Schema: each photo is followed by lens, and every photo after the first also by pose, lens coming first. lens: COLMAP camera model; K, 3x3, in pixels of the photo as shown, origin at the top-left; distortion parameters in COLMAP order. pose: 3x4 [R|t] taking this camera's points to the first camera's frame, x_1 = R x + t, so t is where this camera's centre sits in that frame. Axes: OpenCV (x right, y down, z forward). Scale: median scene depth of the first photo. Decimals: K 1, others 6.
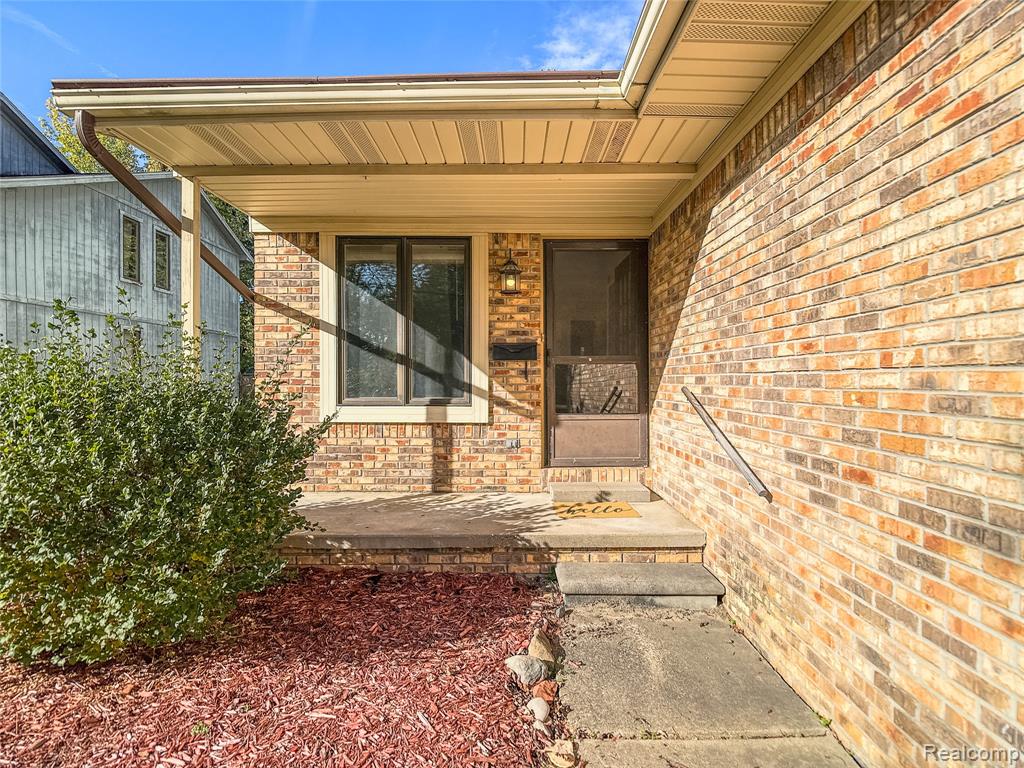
lens RADIAL K [[537.2, 0, 528.0], [0, 537.2, 390.3], [0, 0, 1]] dist [-0.015635, -0.008506]
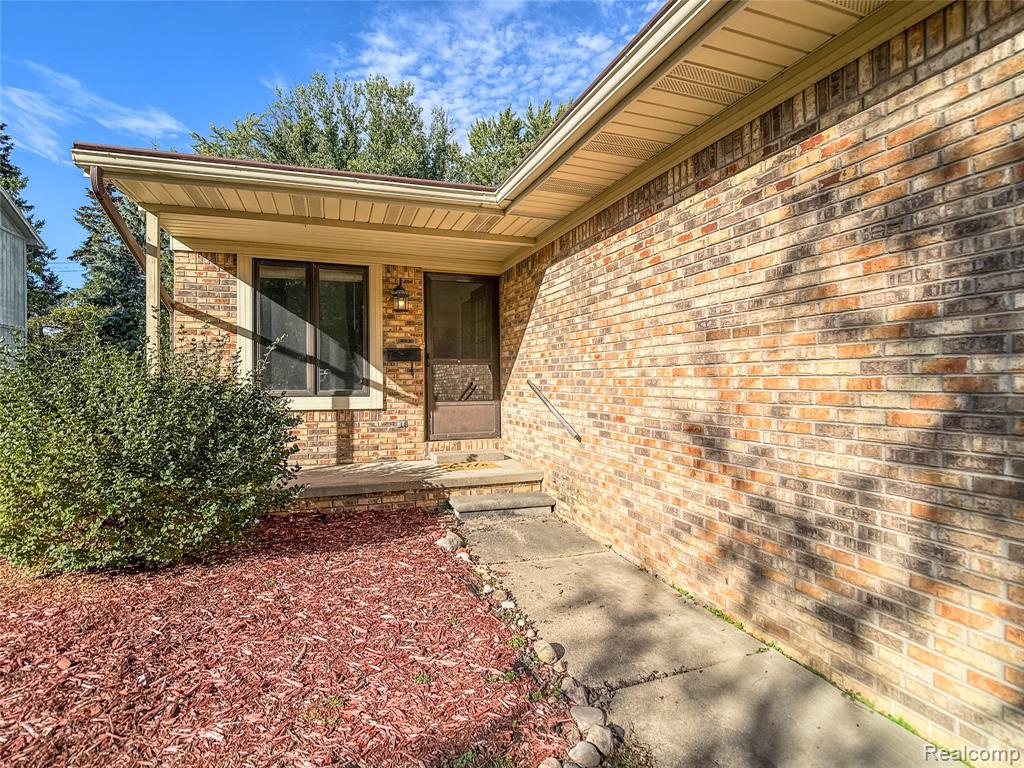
lens RADIAL K [[537.2, 0, 519.2], [0, 537.2, 385.0], [0, 0, 1]] dist [-0.015635, -0.008506]
pose [[0.950217, -0.002645, 0.311579, -0.227767], [0.006237, 0.999925, -0.010532, 0.025670], [-0.311528, 0.011951, 0.950162, -0.487881]]
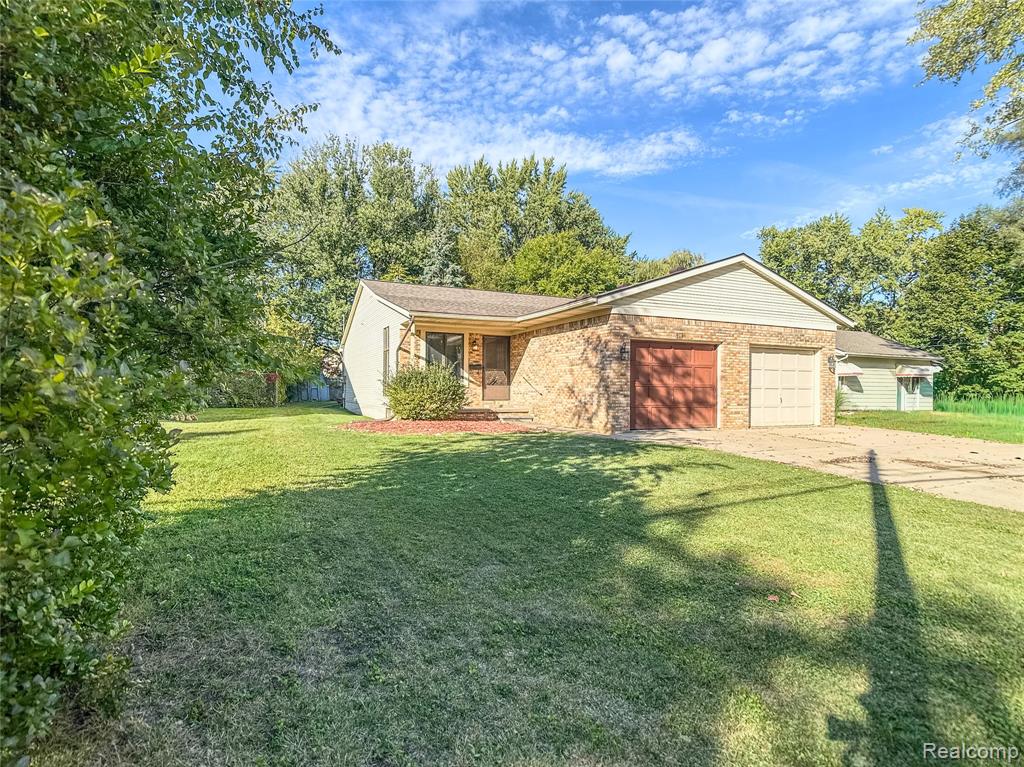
lens RADIAL K [[537.2, 0, 508.9], [0, 537.2, 383.4], [0, 0, 1]] dist [-0.015635, -0.008506]
pose [[0.926374, 0.005276, 0.376567, -1.582932], [0.002917, 0.999771, -0.021182, 0.154405], [-0.376593, 0.020721, 0.926147, -3.244143]]
